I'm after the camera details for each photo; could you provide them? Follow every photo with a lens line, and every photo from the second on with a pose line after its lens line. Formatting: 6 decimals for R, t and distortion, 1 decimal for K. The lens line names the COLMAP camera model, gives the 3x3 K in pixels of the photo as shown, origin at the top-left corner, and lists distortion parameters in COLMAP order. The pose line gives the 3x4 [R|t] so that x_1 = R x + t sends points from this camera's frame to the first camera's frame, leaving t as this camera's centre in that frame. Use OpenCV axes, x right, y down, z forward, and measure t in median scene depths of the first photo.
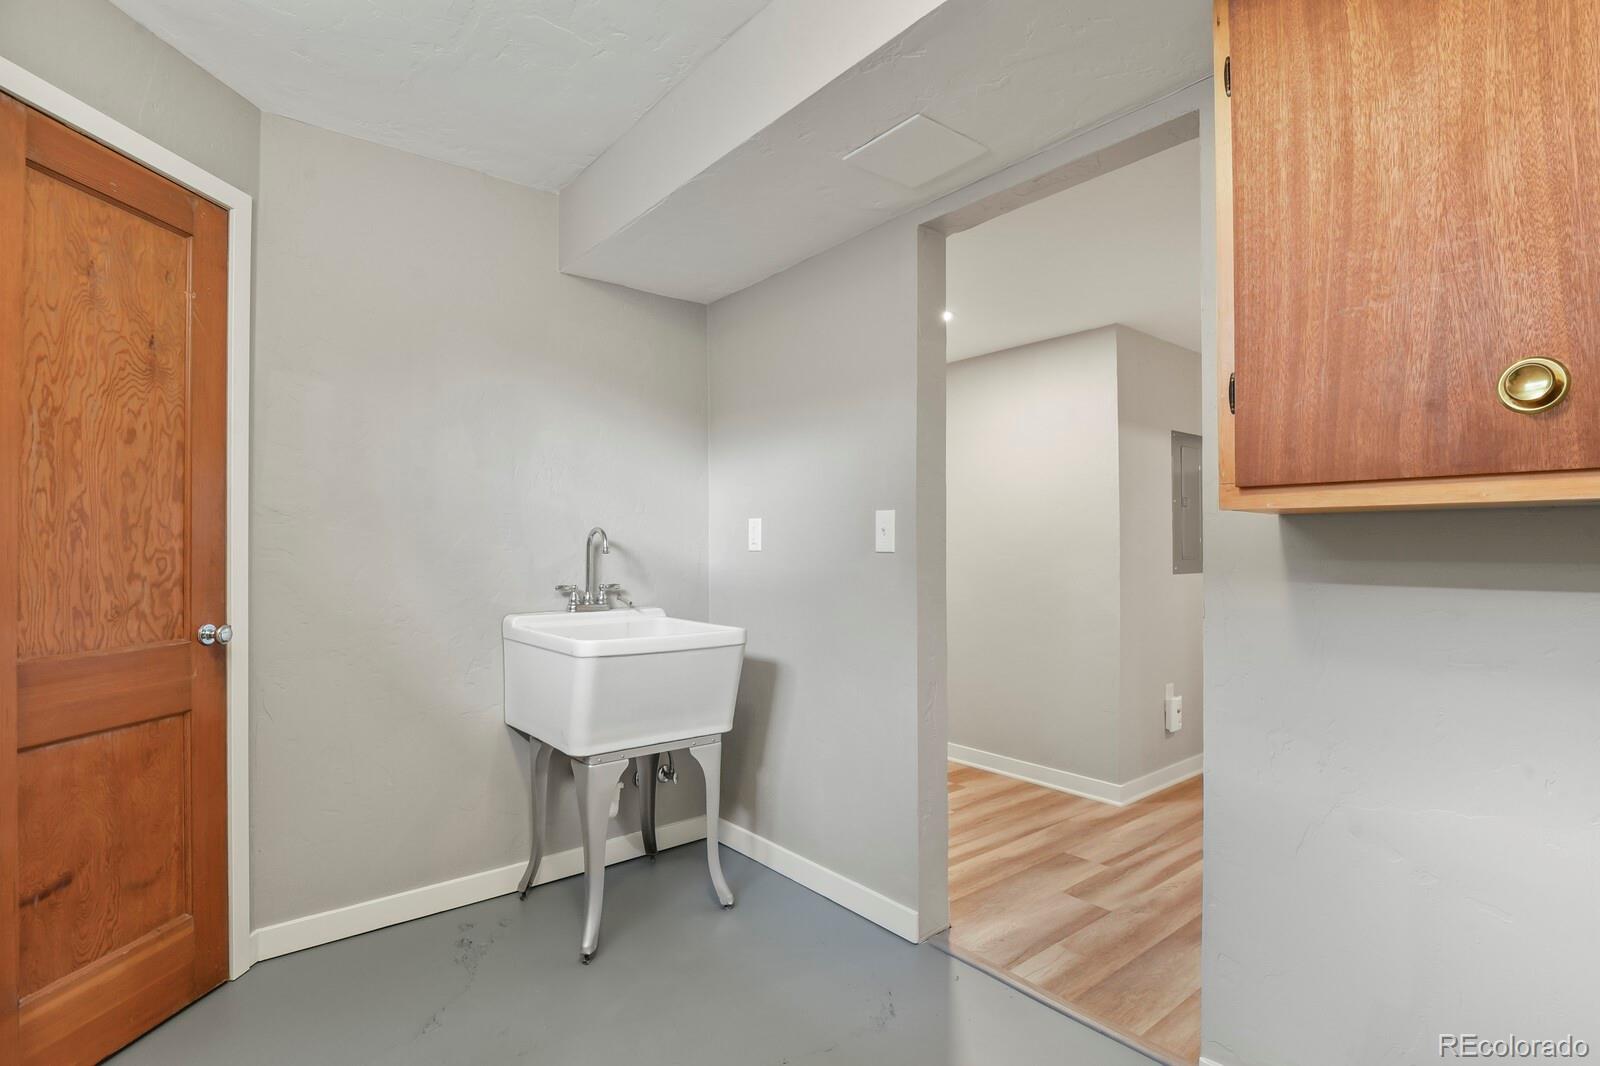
lens RADIAL K [[779.3, 0, 803.5], [0, 779.3, 539.0], [0, 0, 1]] dist [-0.011585, -0.003443]
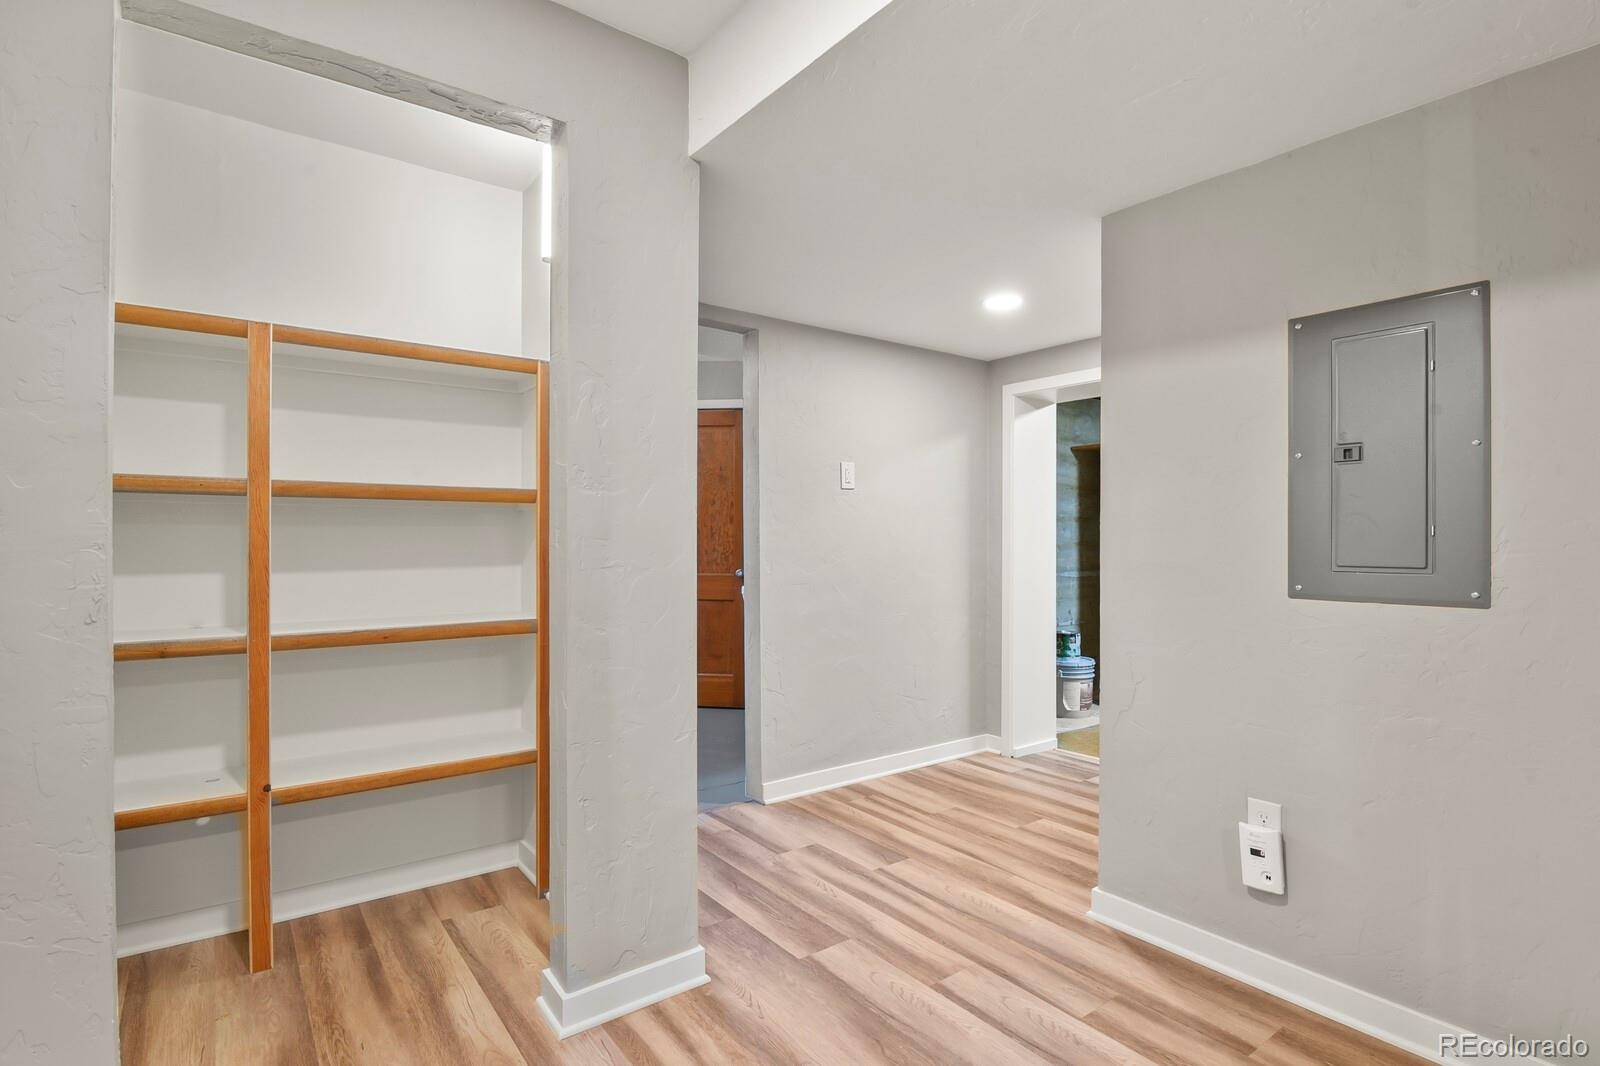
lens RADIAL K [[779.3, 0, 802.5], [0, 779.3, 535.5], [0, 0, 1]] dist [-0.011585, -0.003443]
pose [[-0.036446, -0.002845, -0.999332, 1.499451], [0.007994, 0.999963, -0.003139, 0.002986], [0.999304, -0.008103, -0.036422, 1.034432]]
